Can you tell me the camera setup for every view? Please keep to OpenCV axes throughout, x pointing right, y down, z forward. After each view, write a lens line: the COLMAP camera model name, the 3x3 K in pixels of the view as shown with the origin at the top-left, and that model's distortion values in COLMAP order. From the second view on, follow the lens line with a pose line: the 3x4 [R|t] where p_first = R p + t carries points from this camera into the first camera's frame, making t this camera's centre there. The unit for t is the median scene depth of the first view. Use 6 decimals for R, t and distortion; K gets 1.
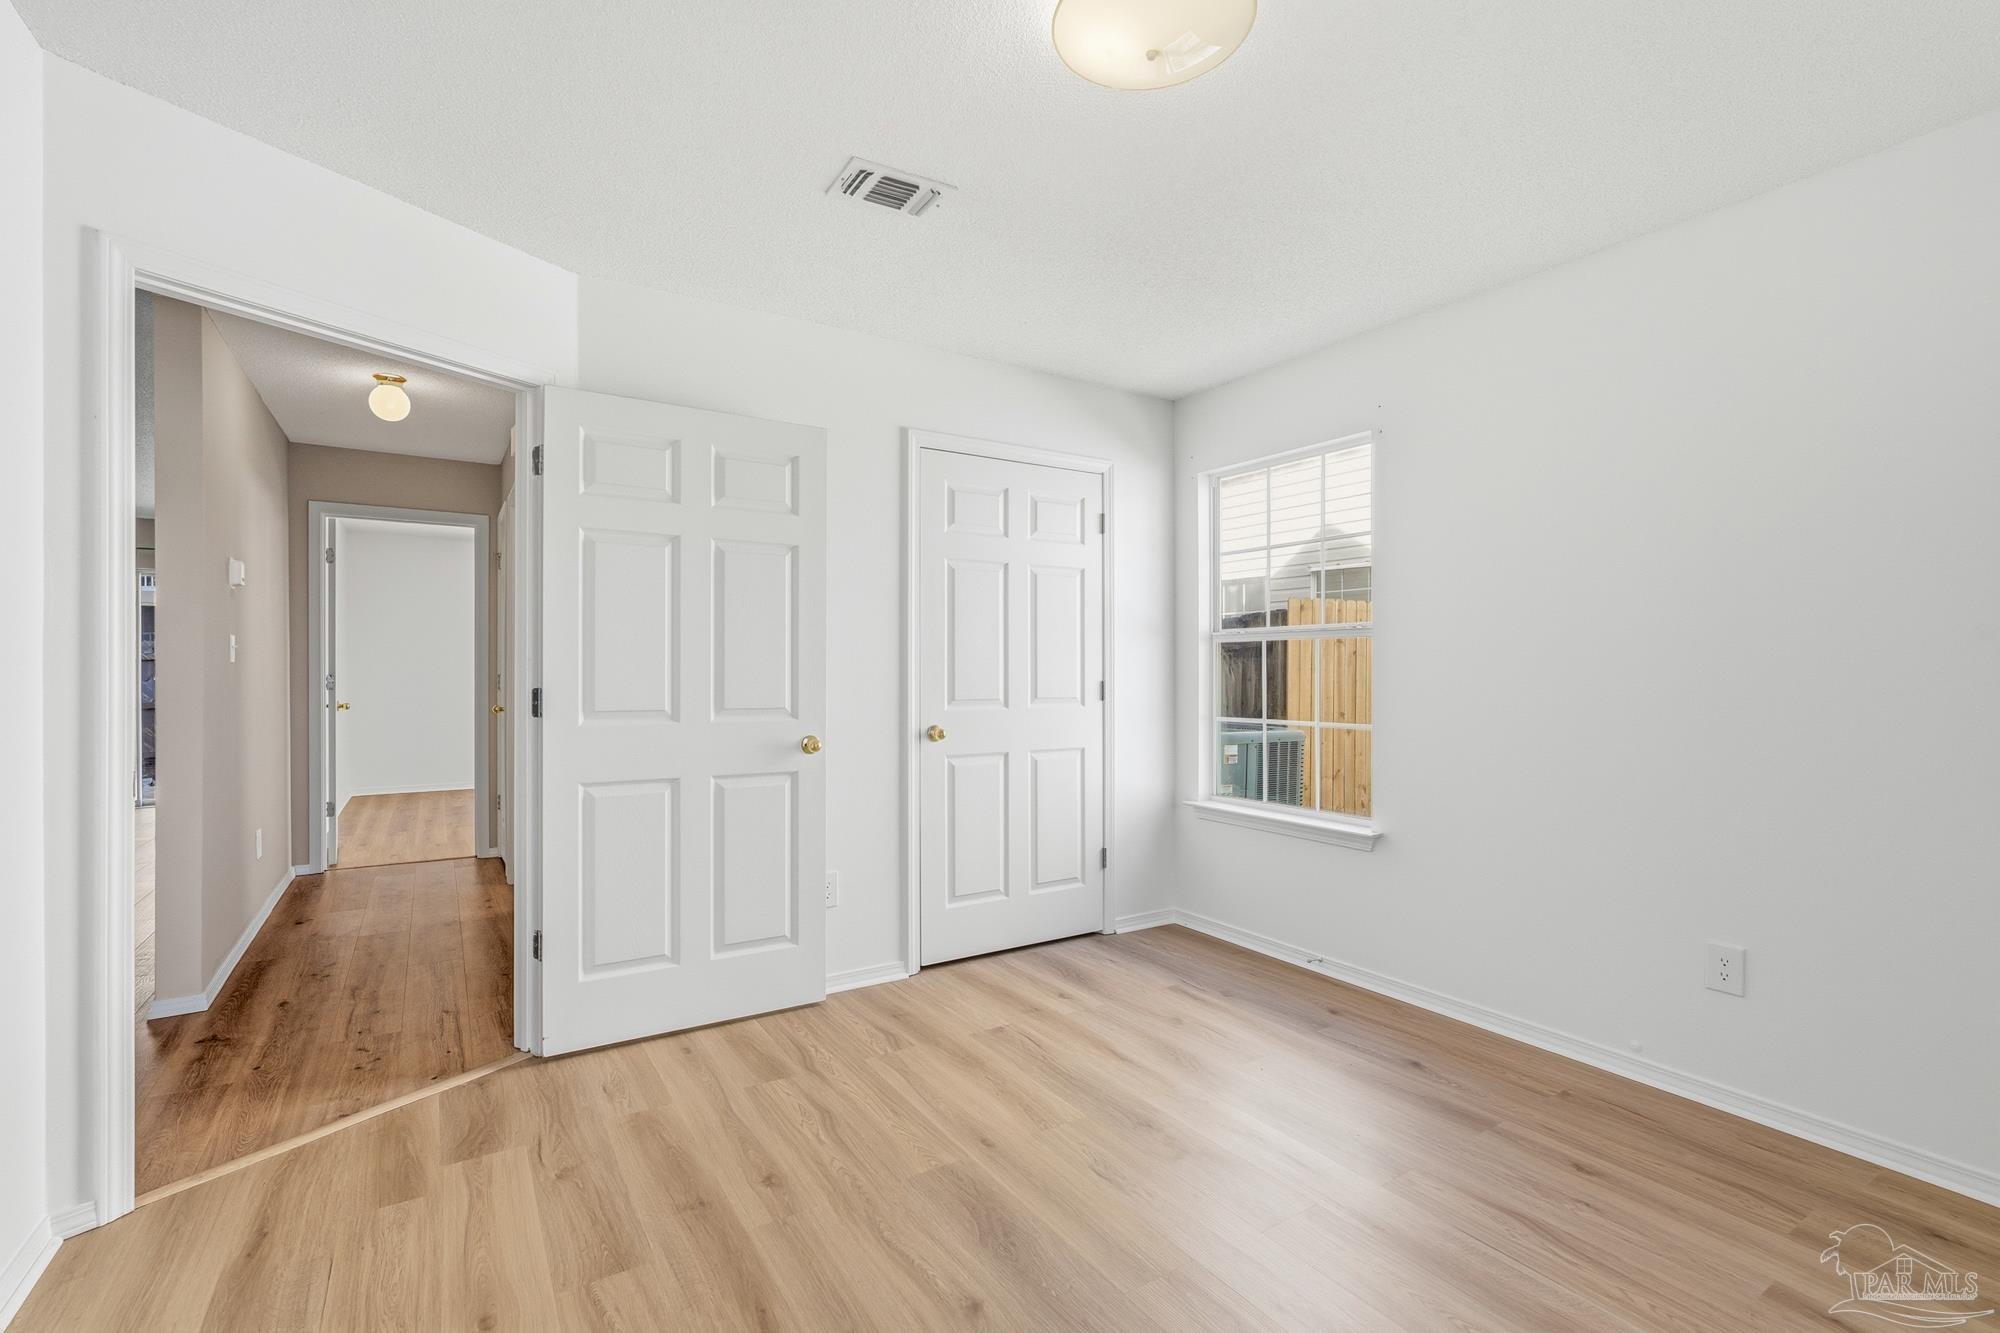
lens RADIAL K [[907.4, 0, 995.9], [0, 907.4, 662.8], [0, 0, 1]] dist [-0.002437, 0.004386]
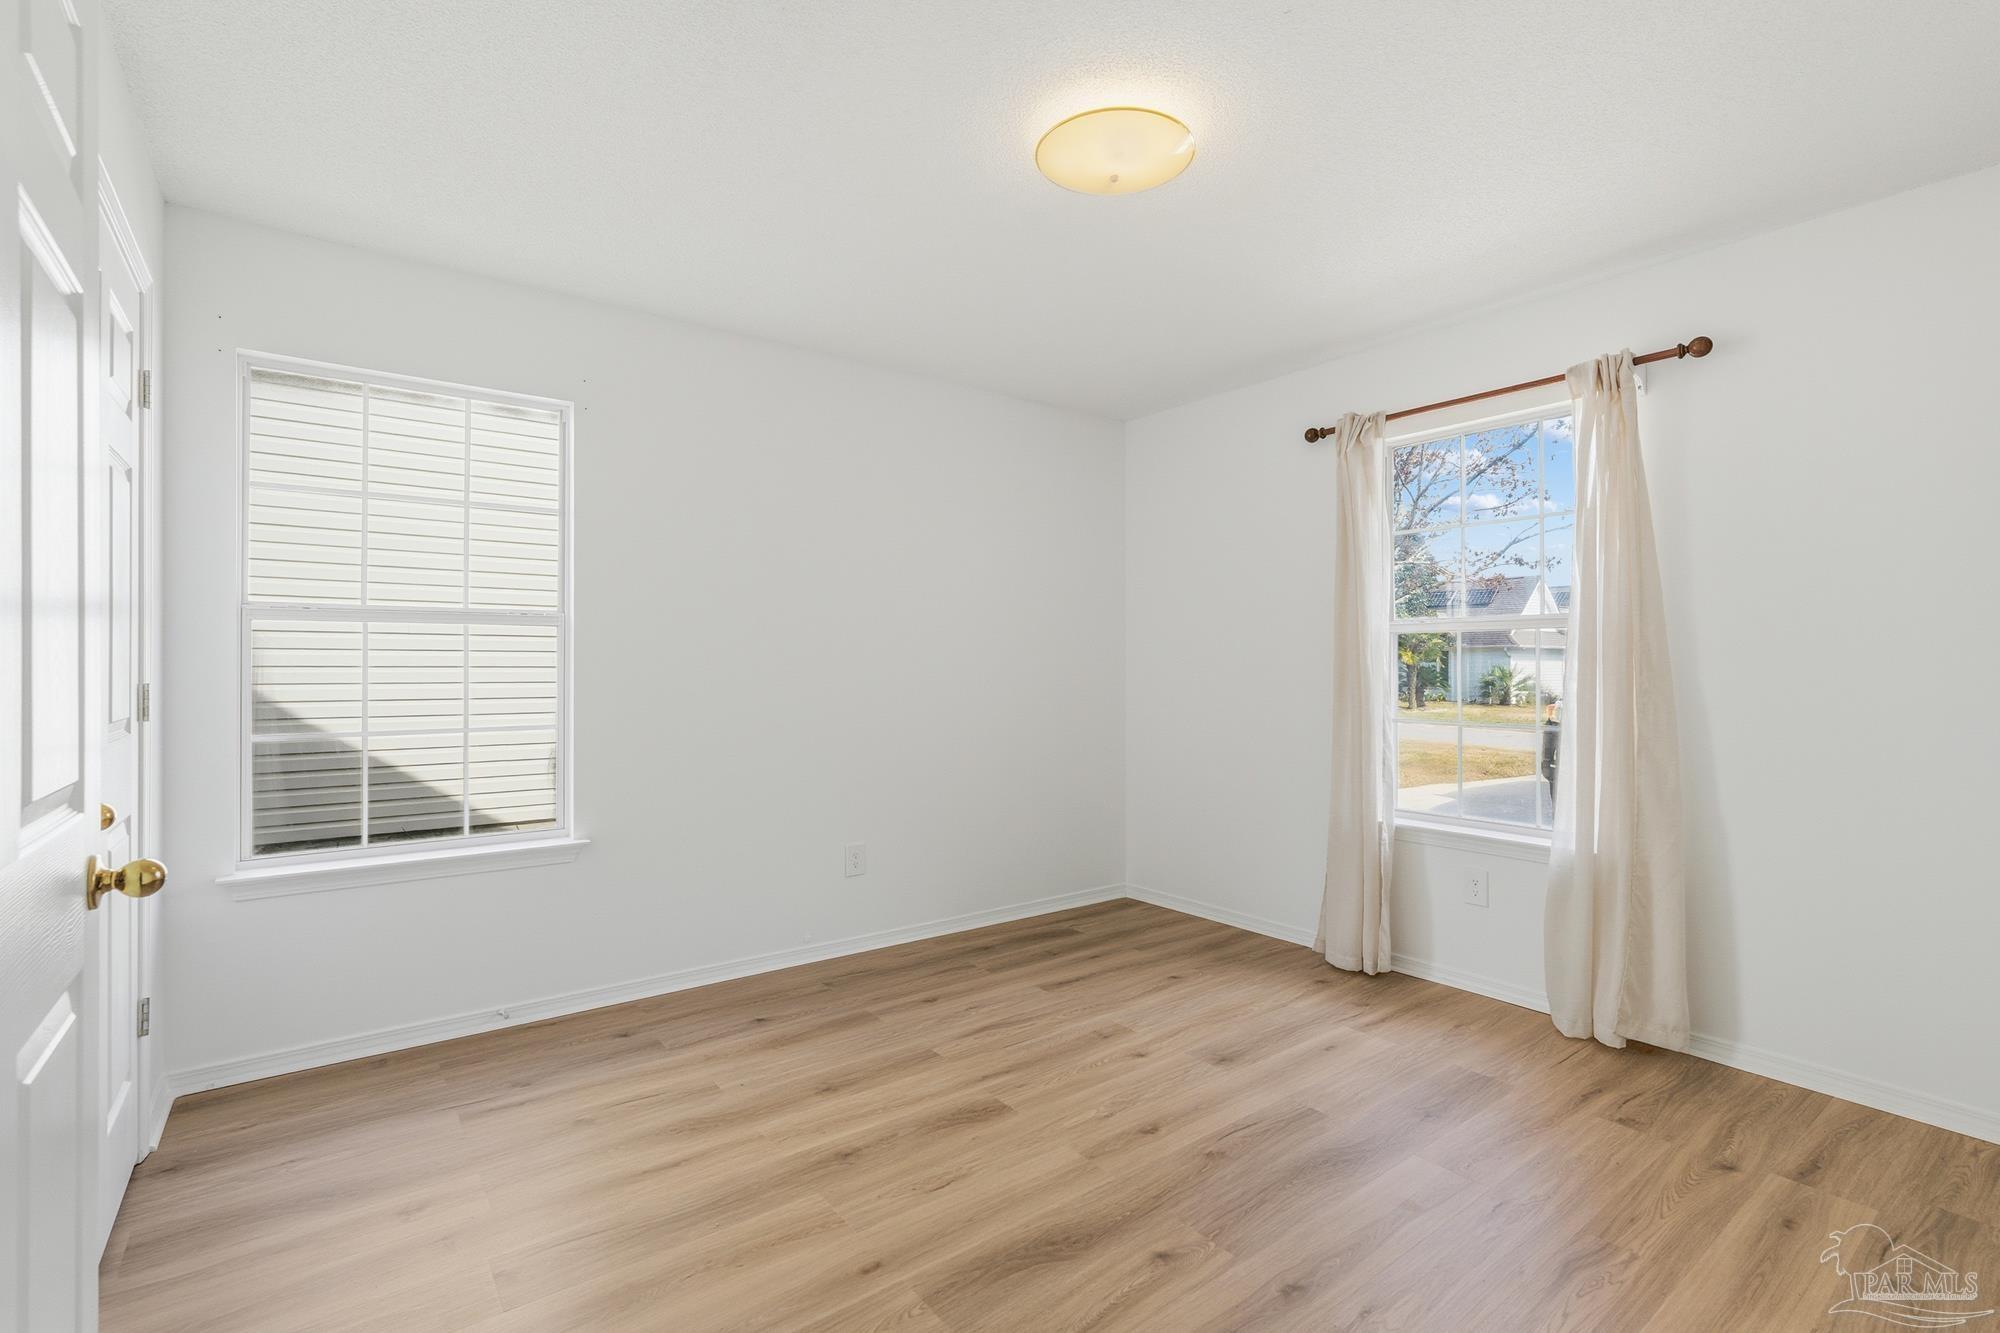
lens RADIAL K [[907.4, 0, 994.9], [0, 907.4, 665.0], [0, 0, 1]] dist [-0.002437, 0.004386]
pose [[-0.087031, -0.001963, 0.996204, -0.549766], [-0.012865, 0.999917, 0.000846, -0.002518], [-0.996123, -0.012743, -0.087049, 0.653528]]
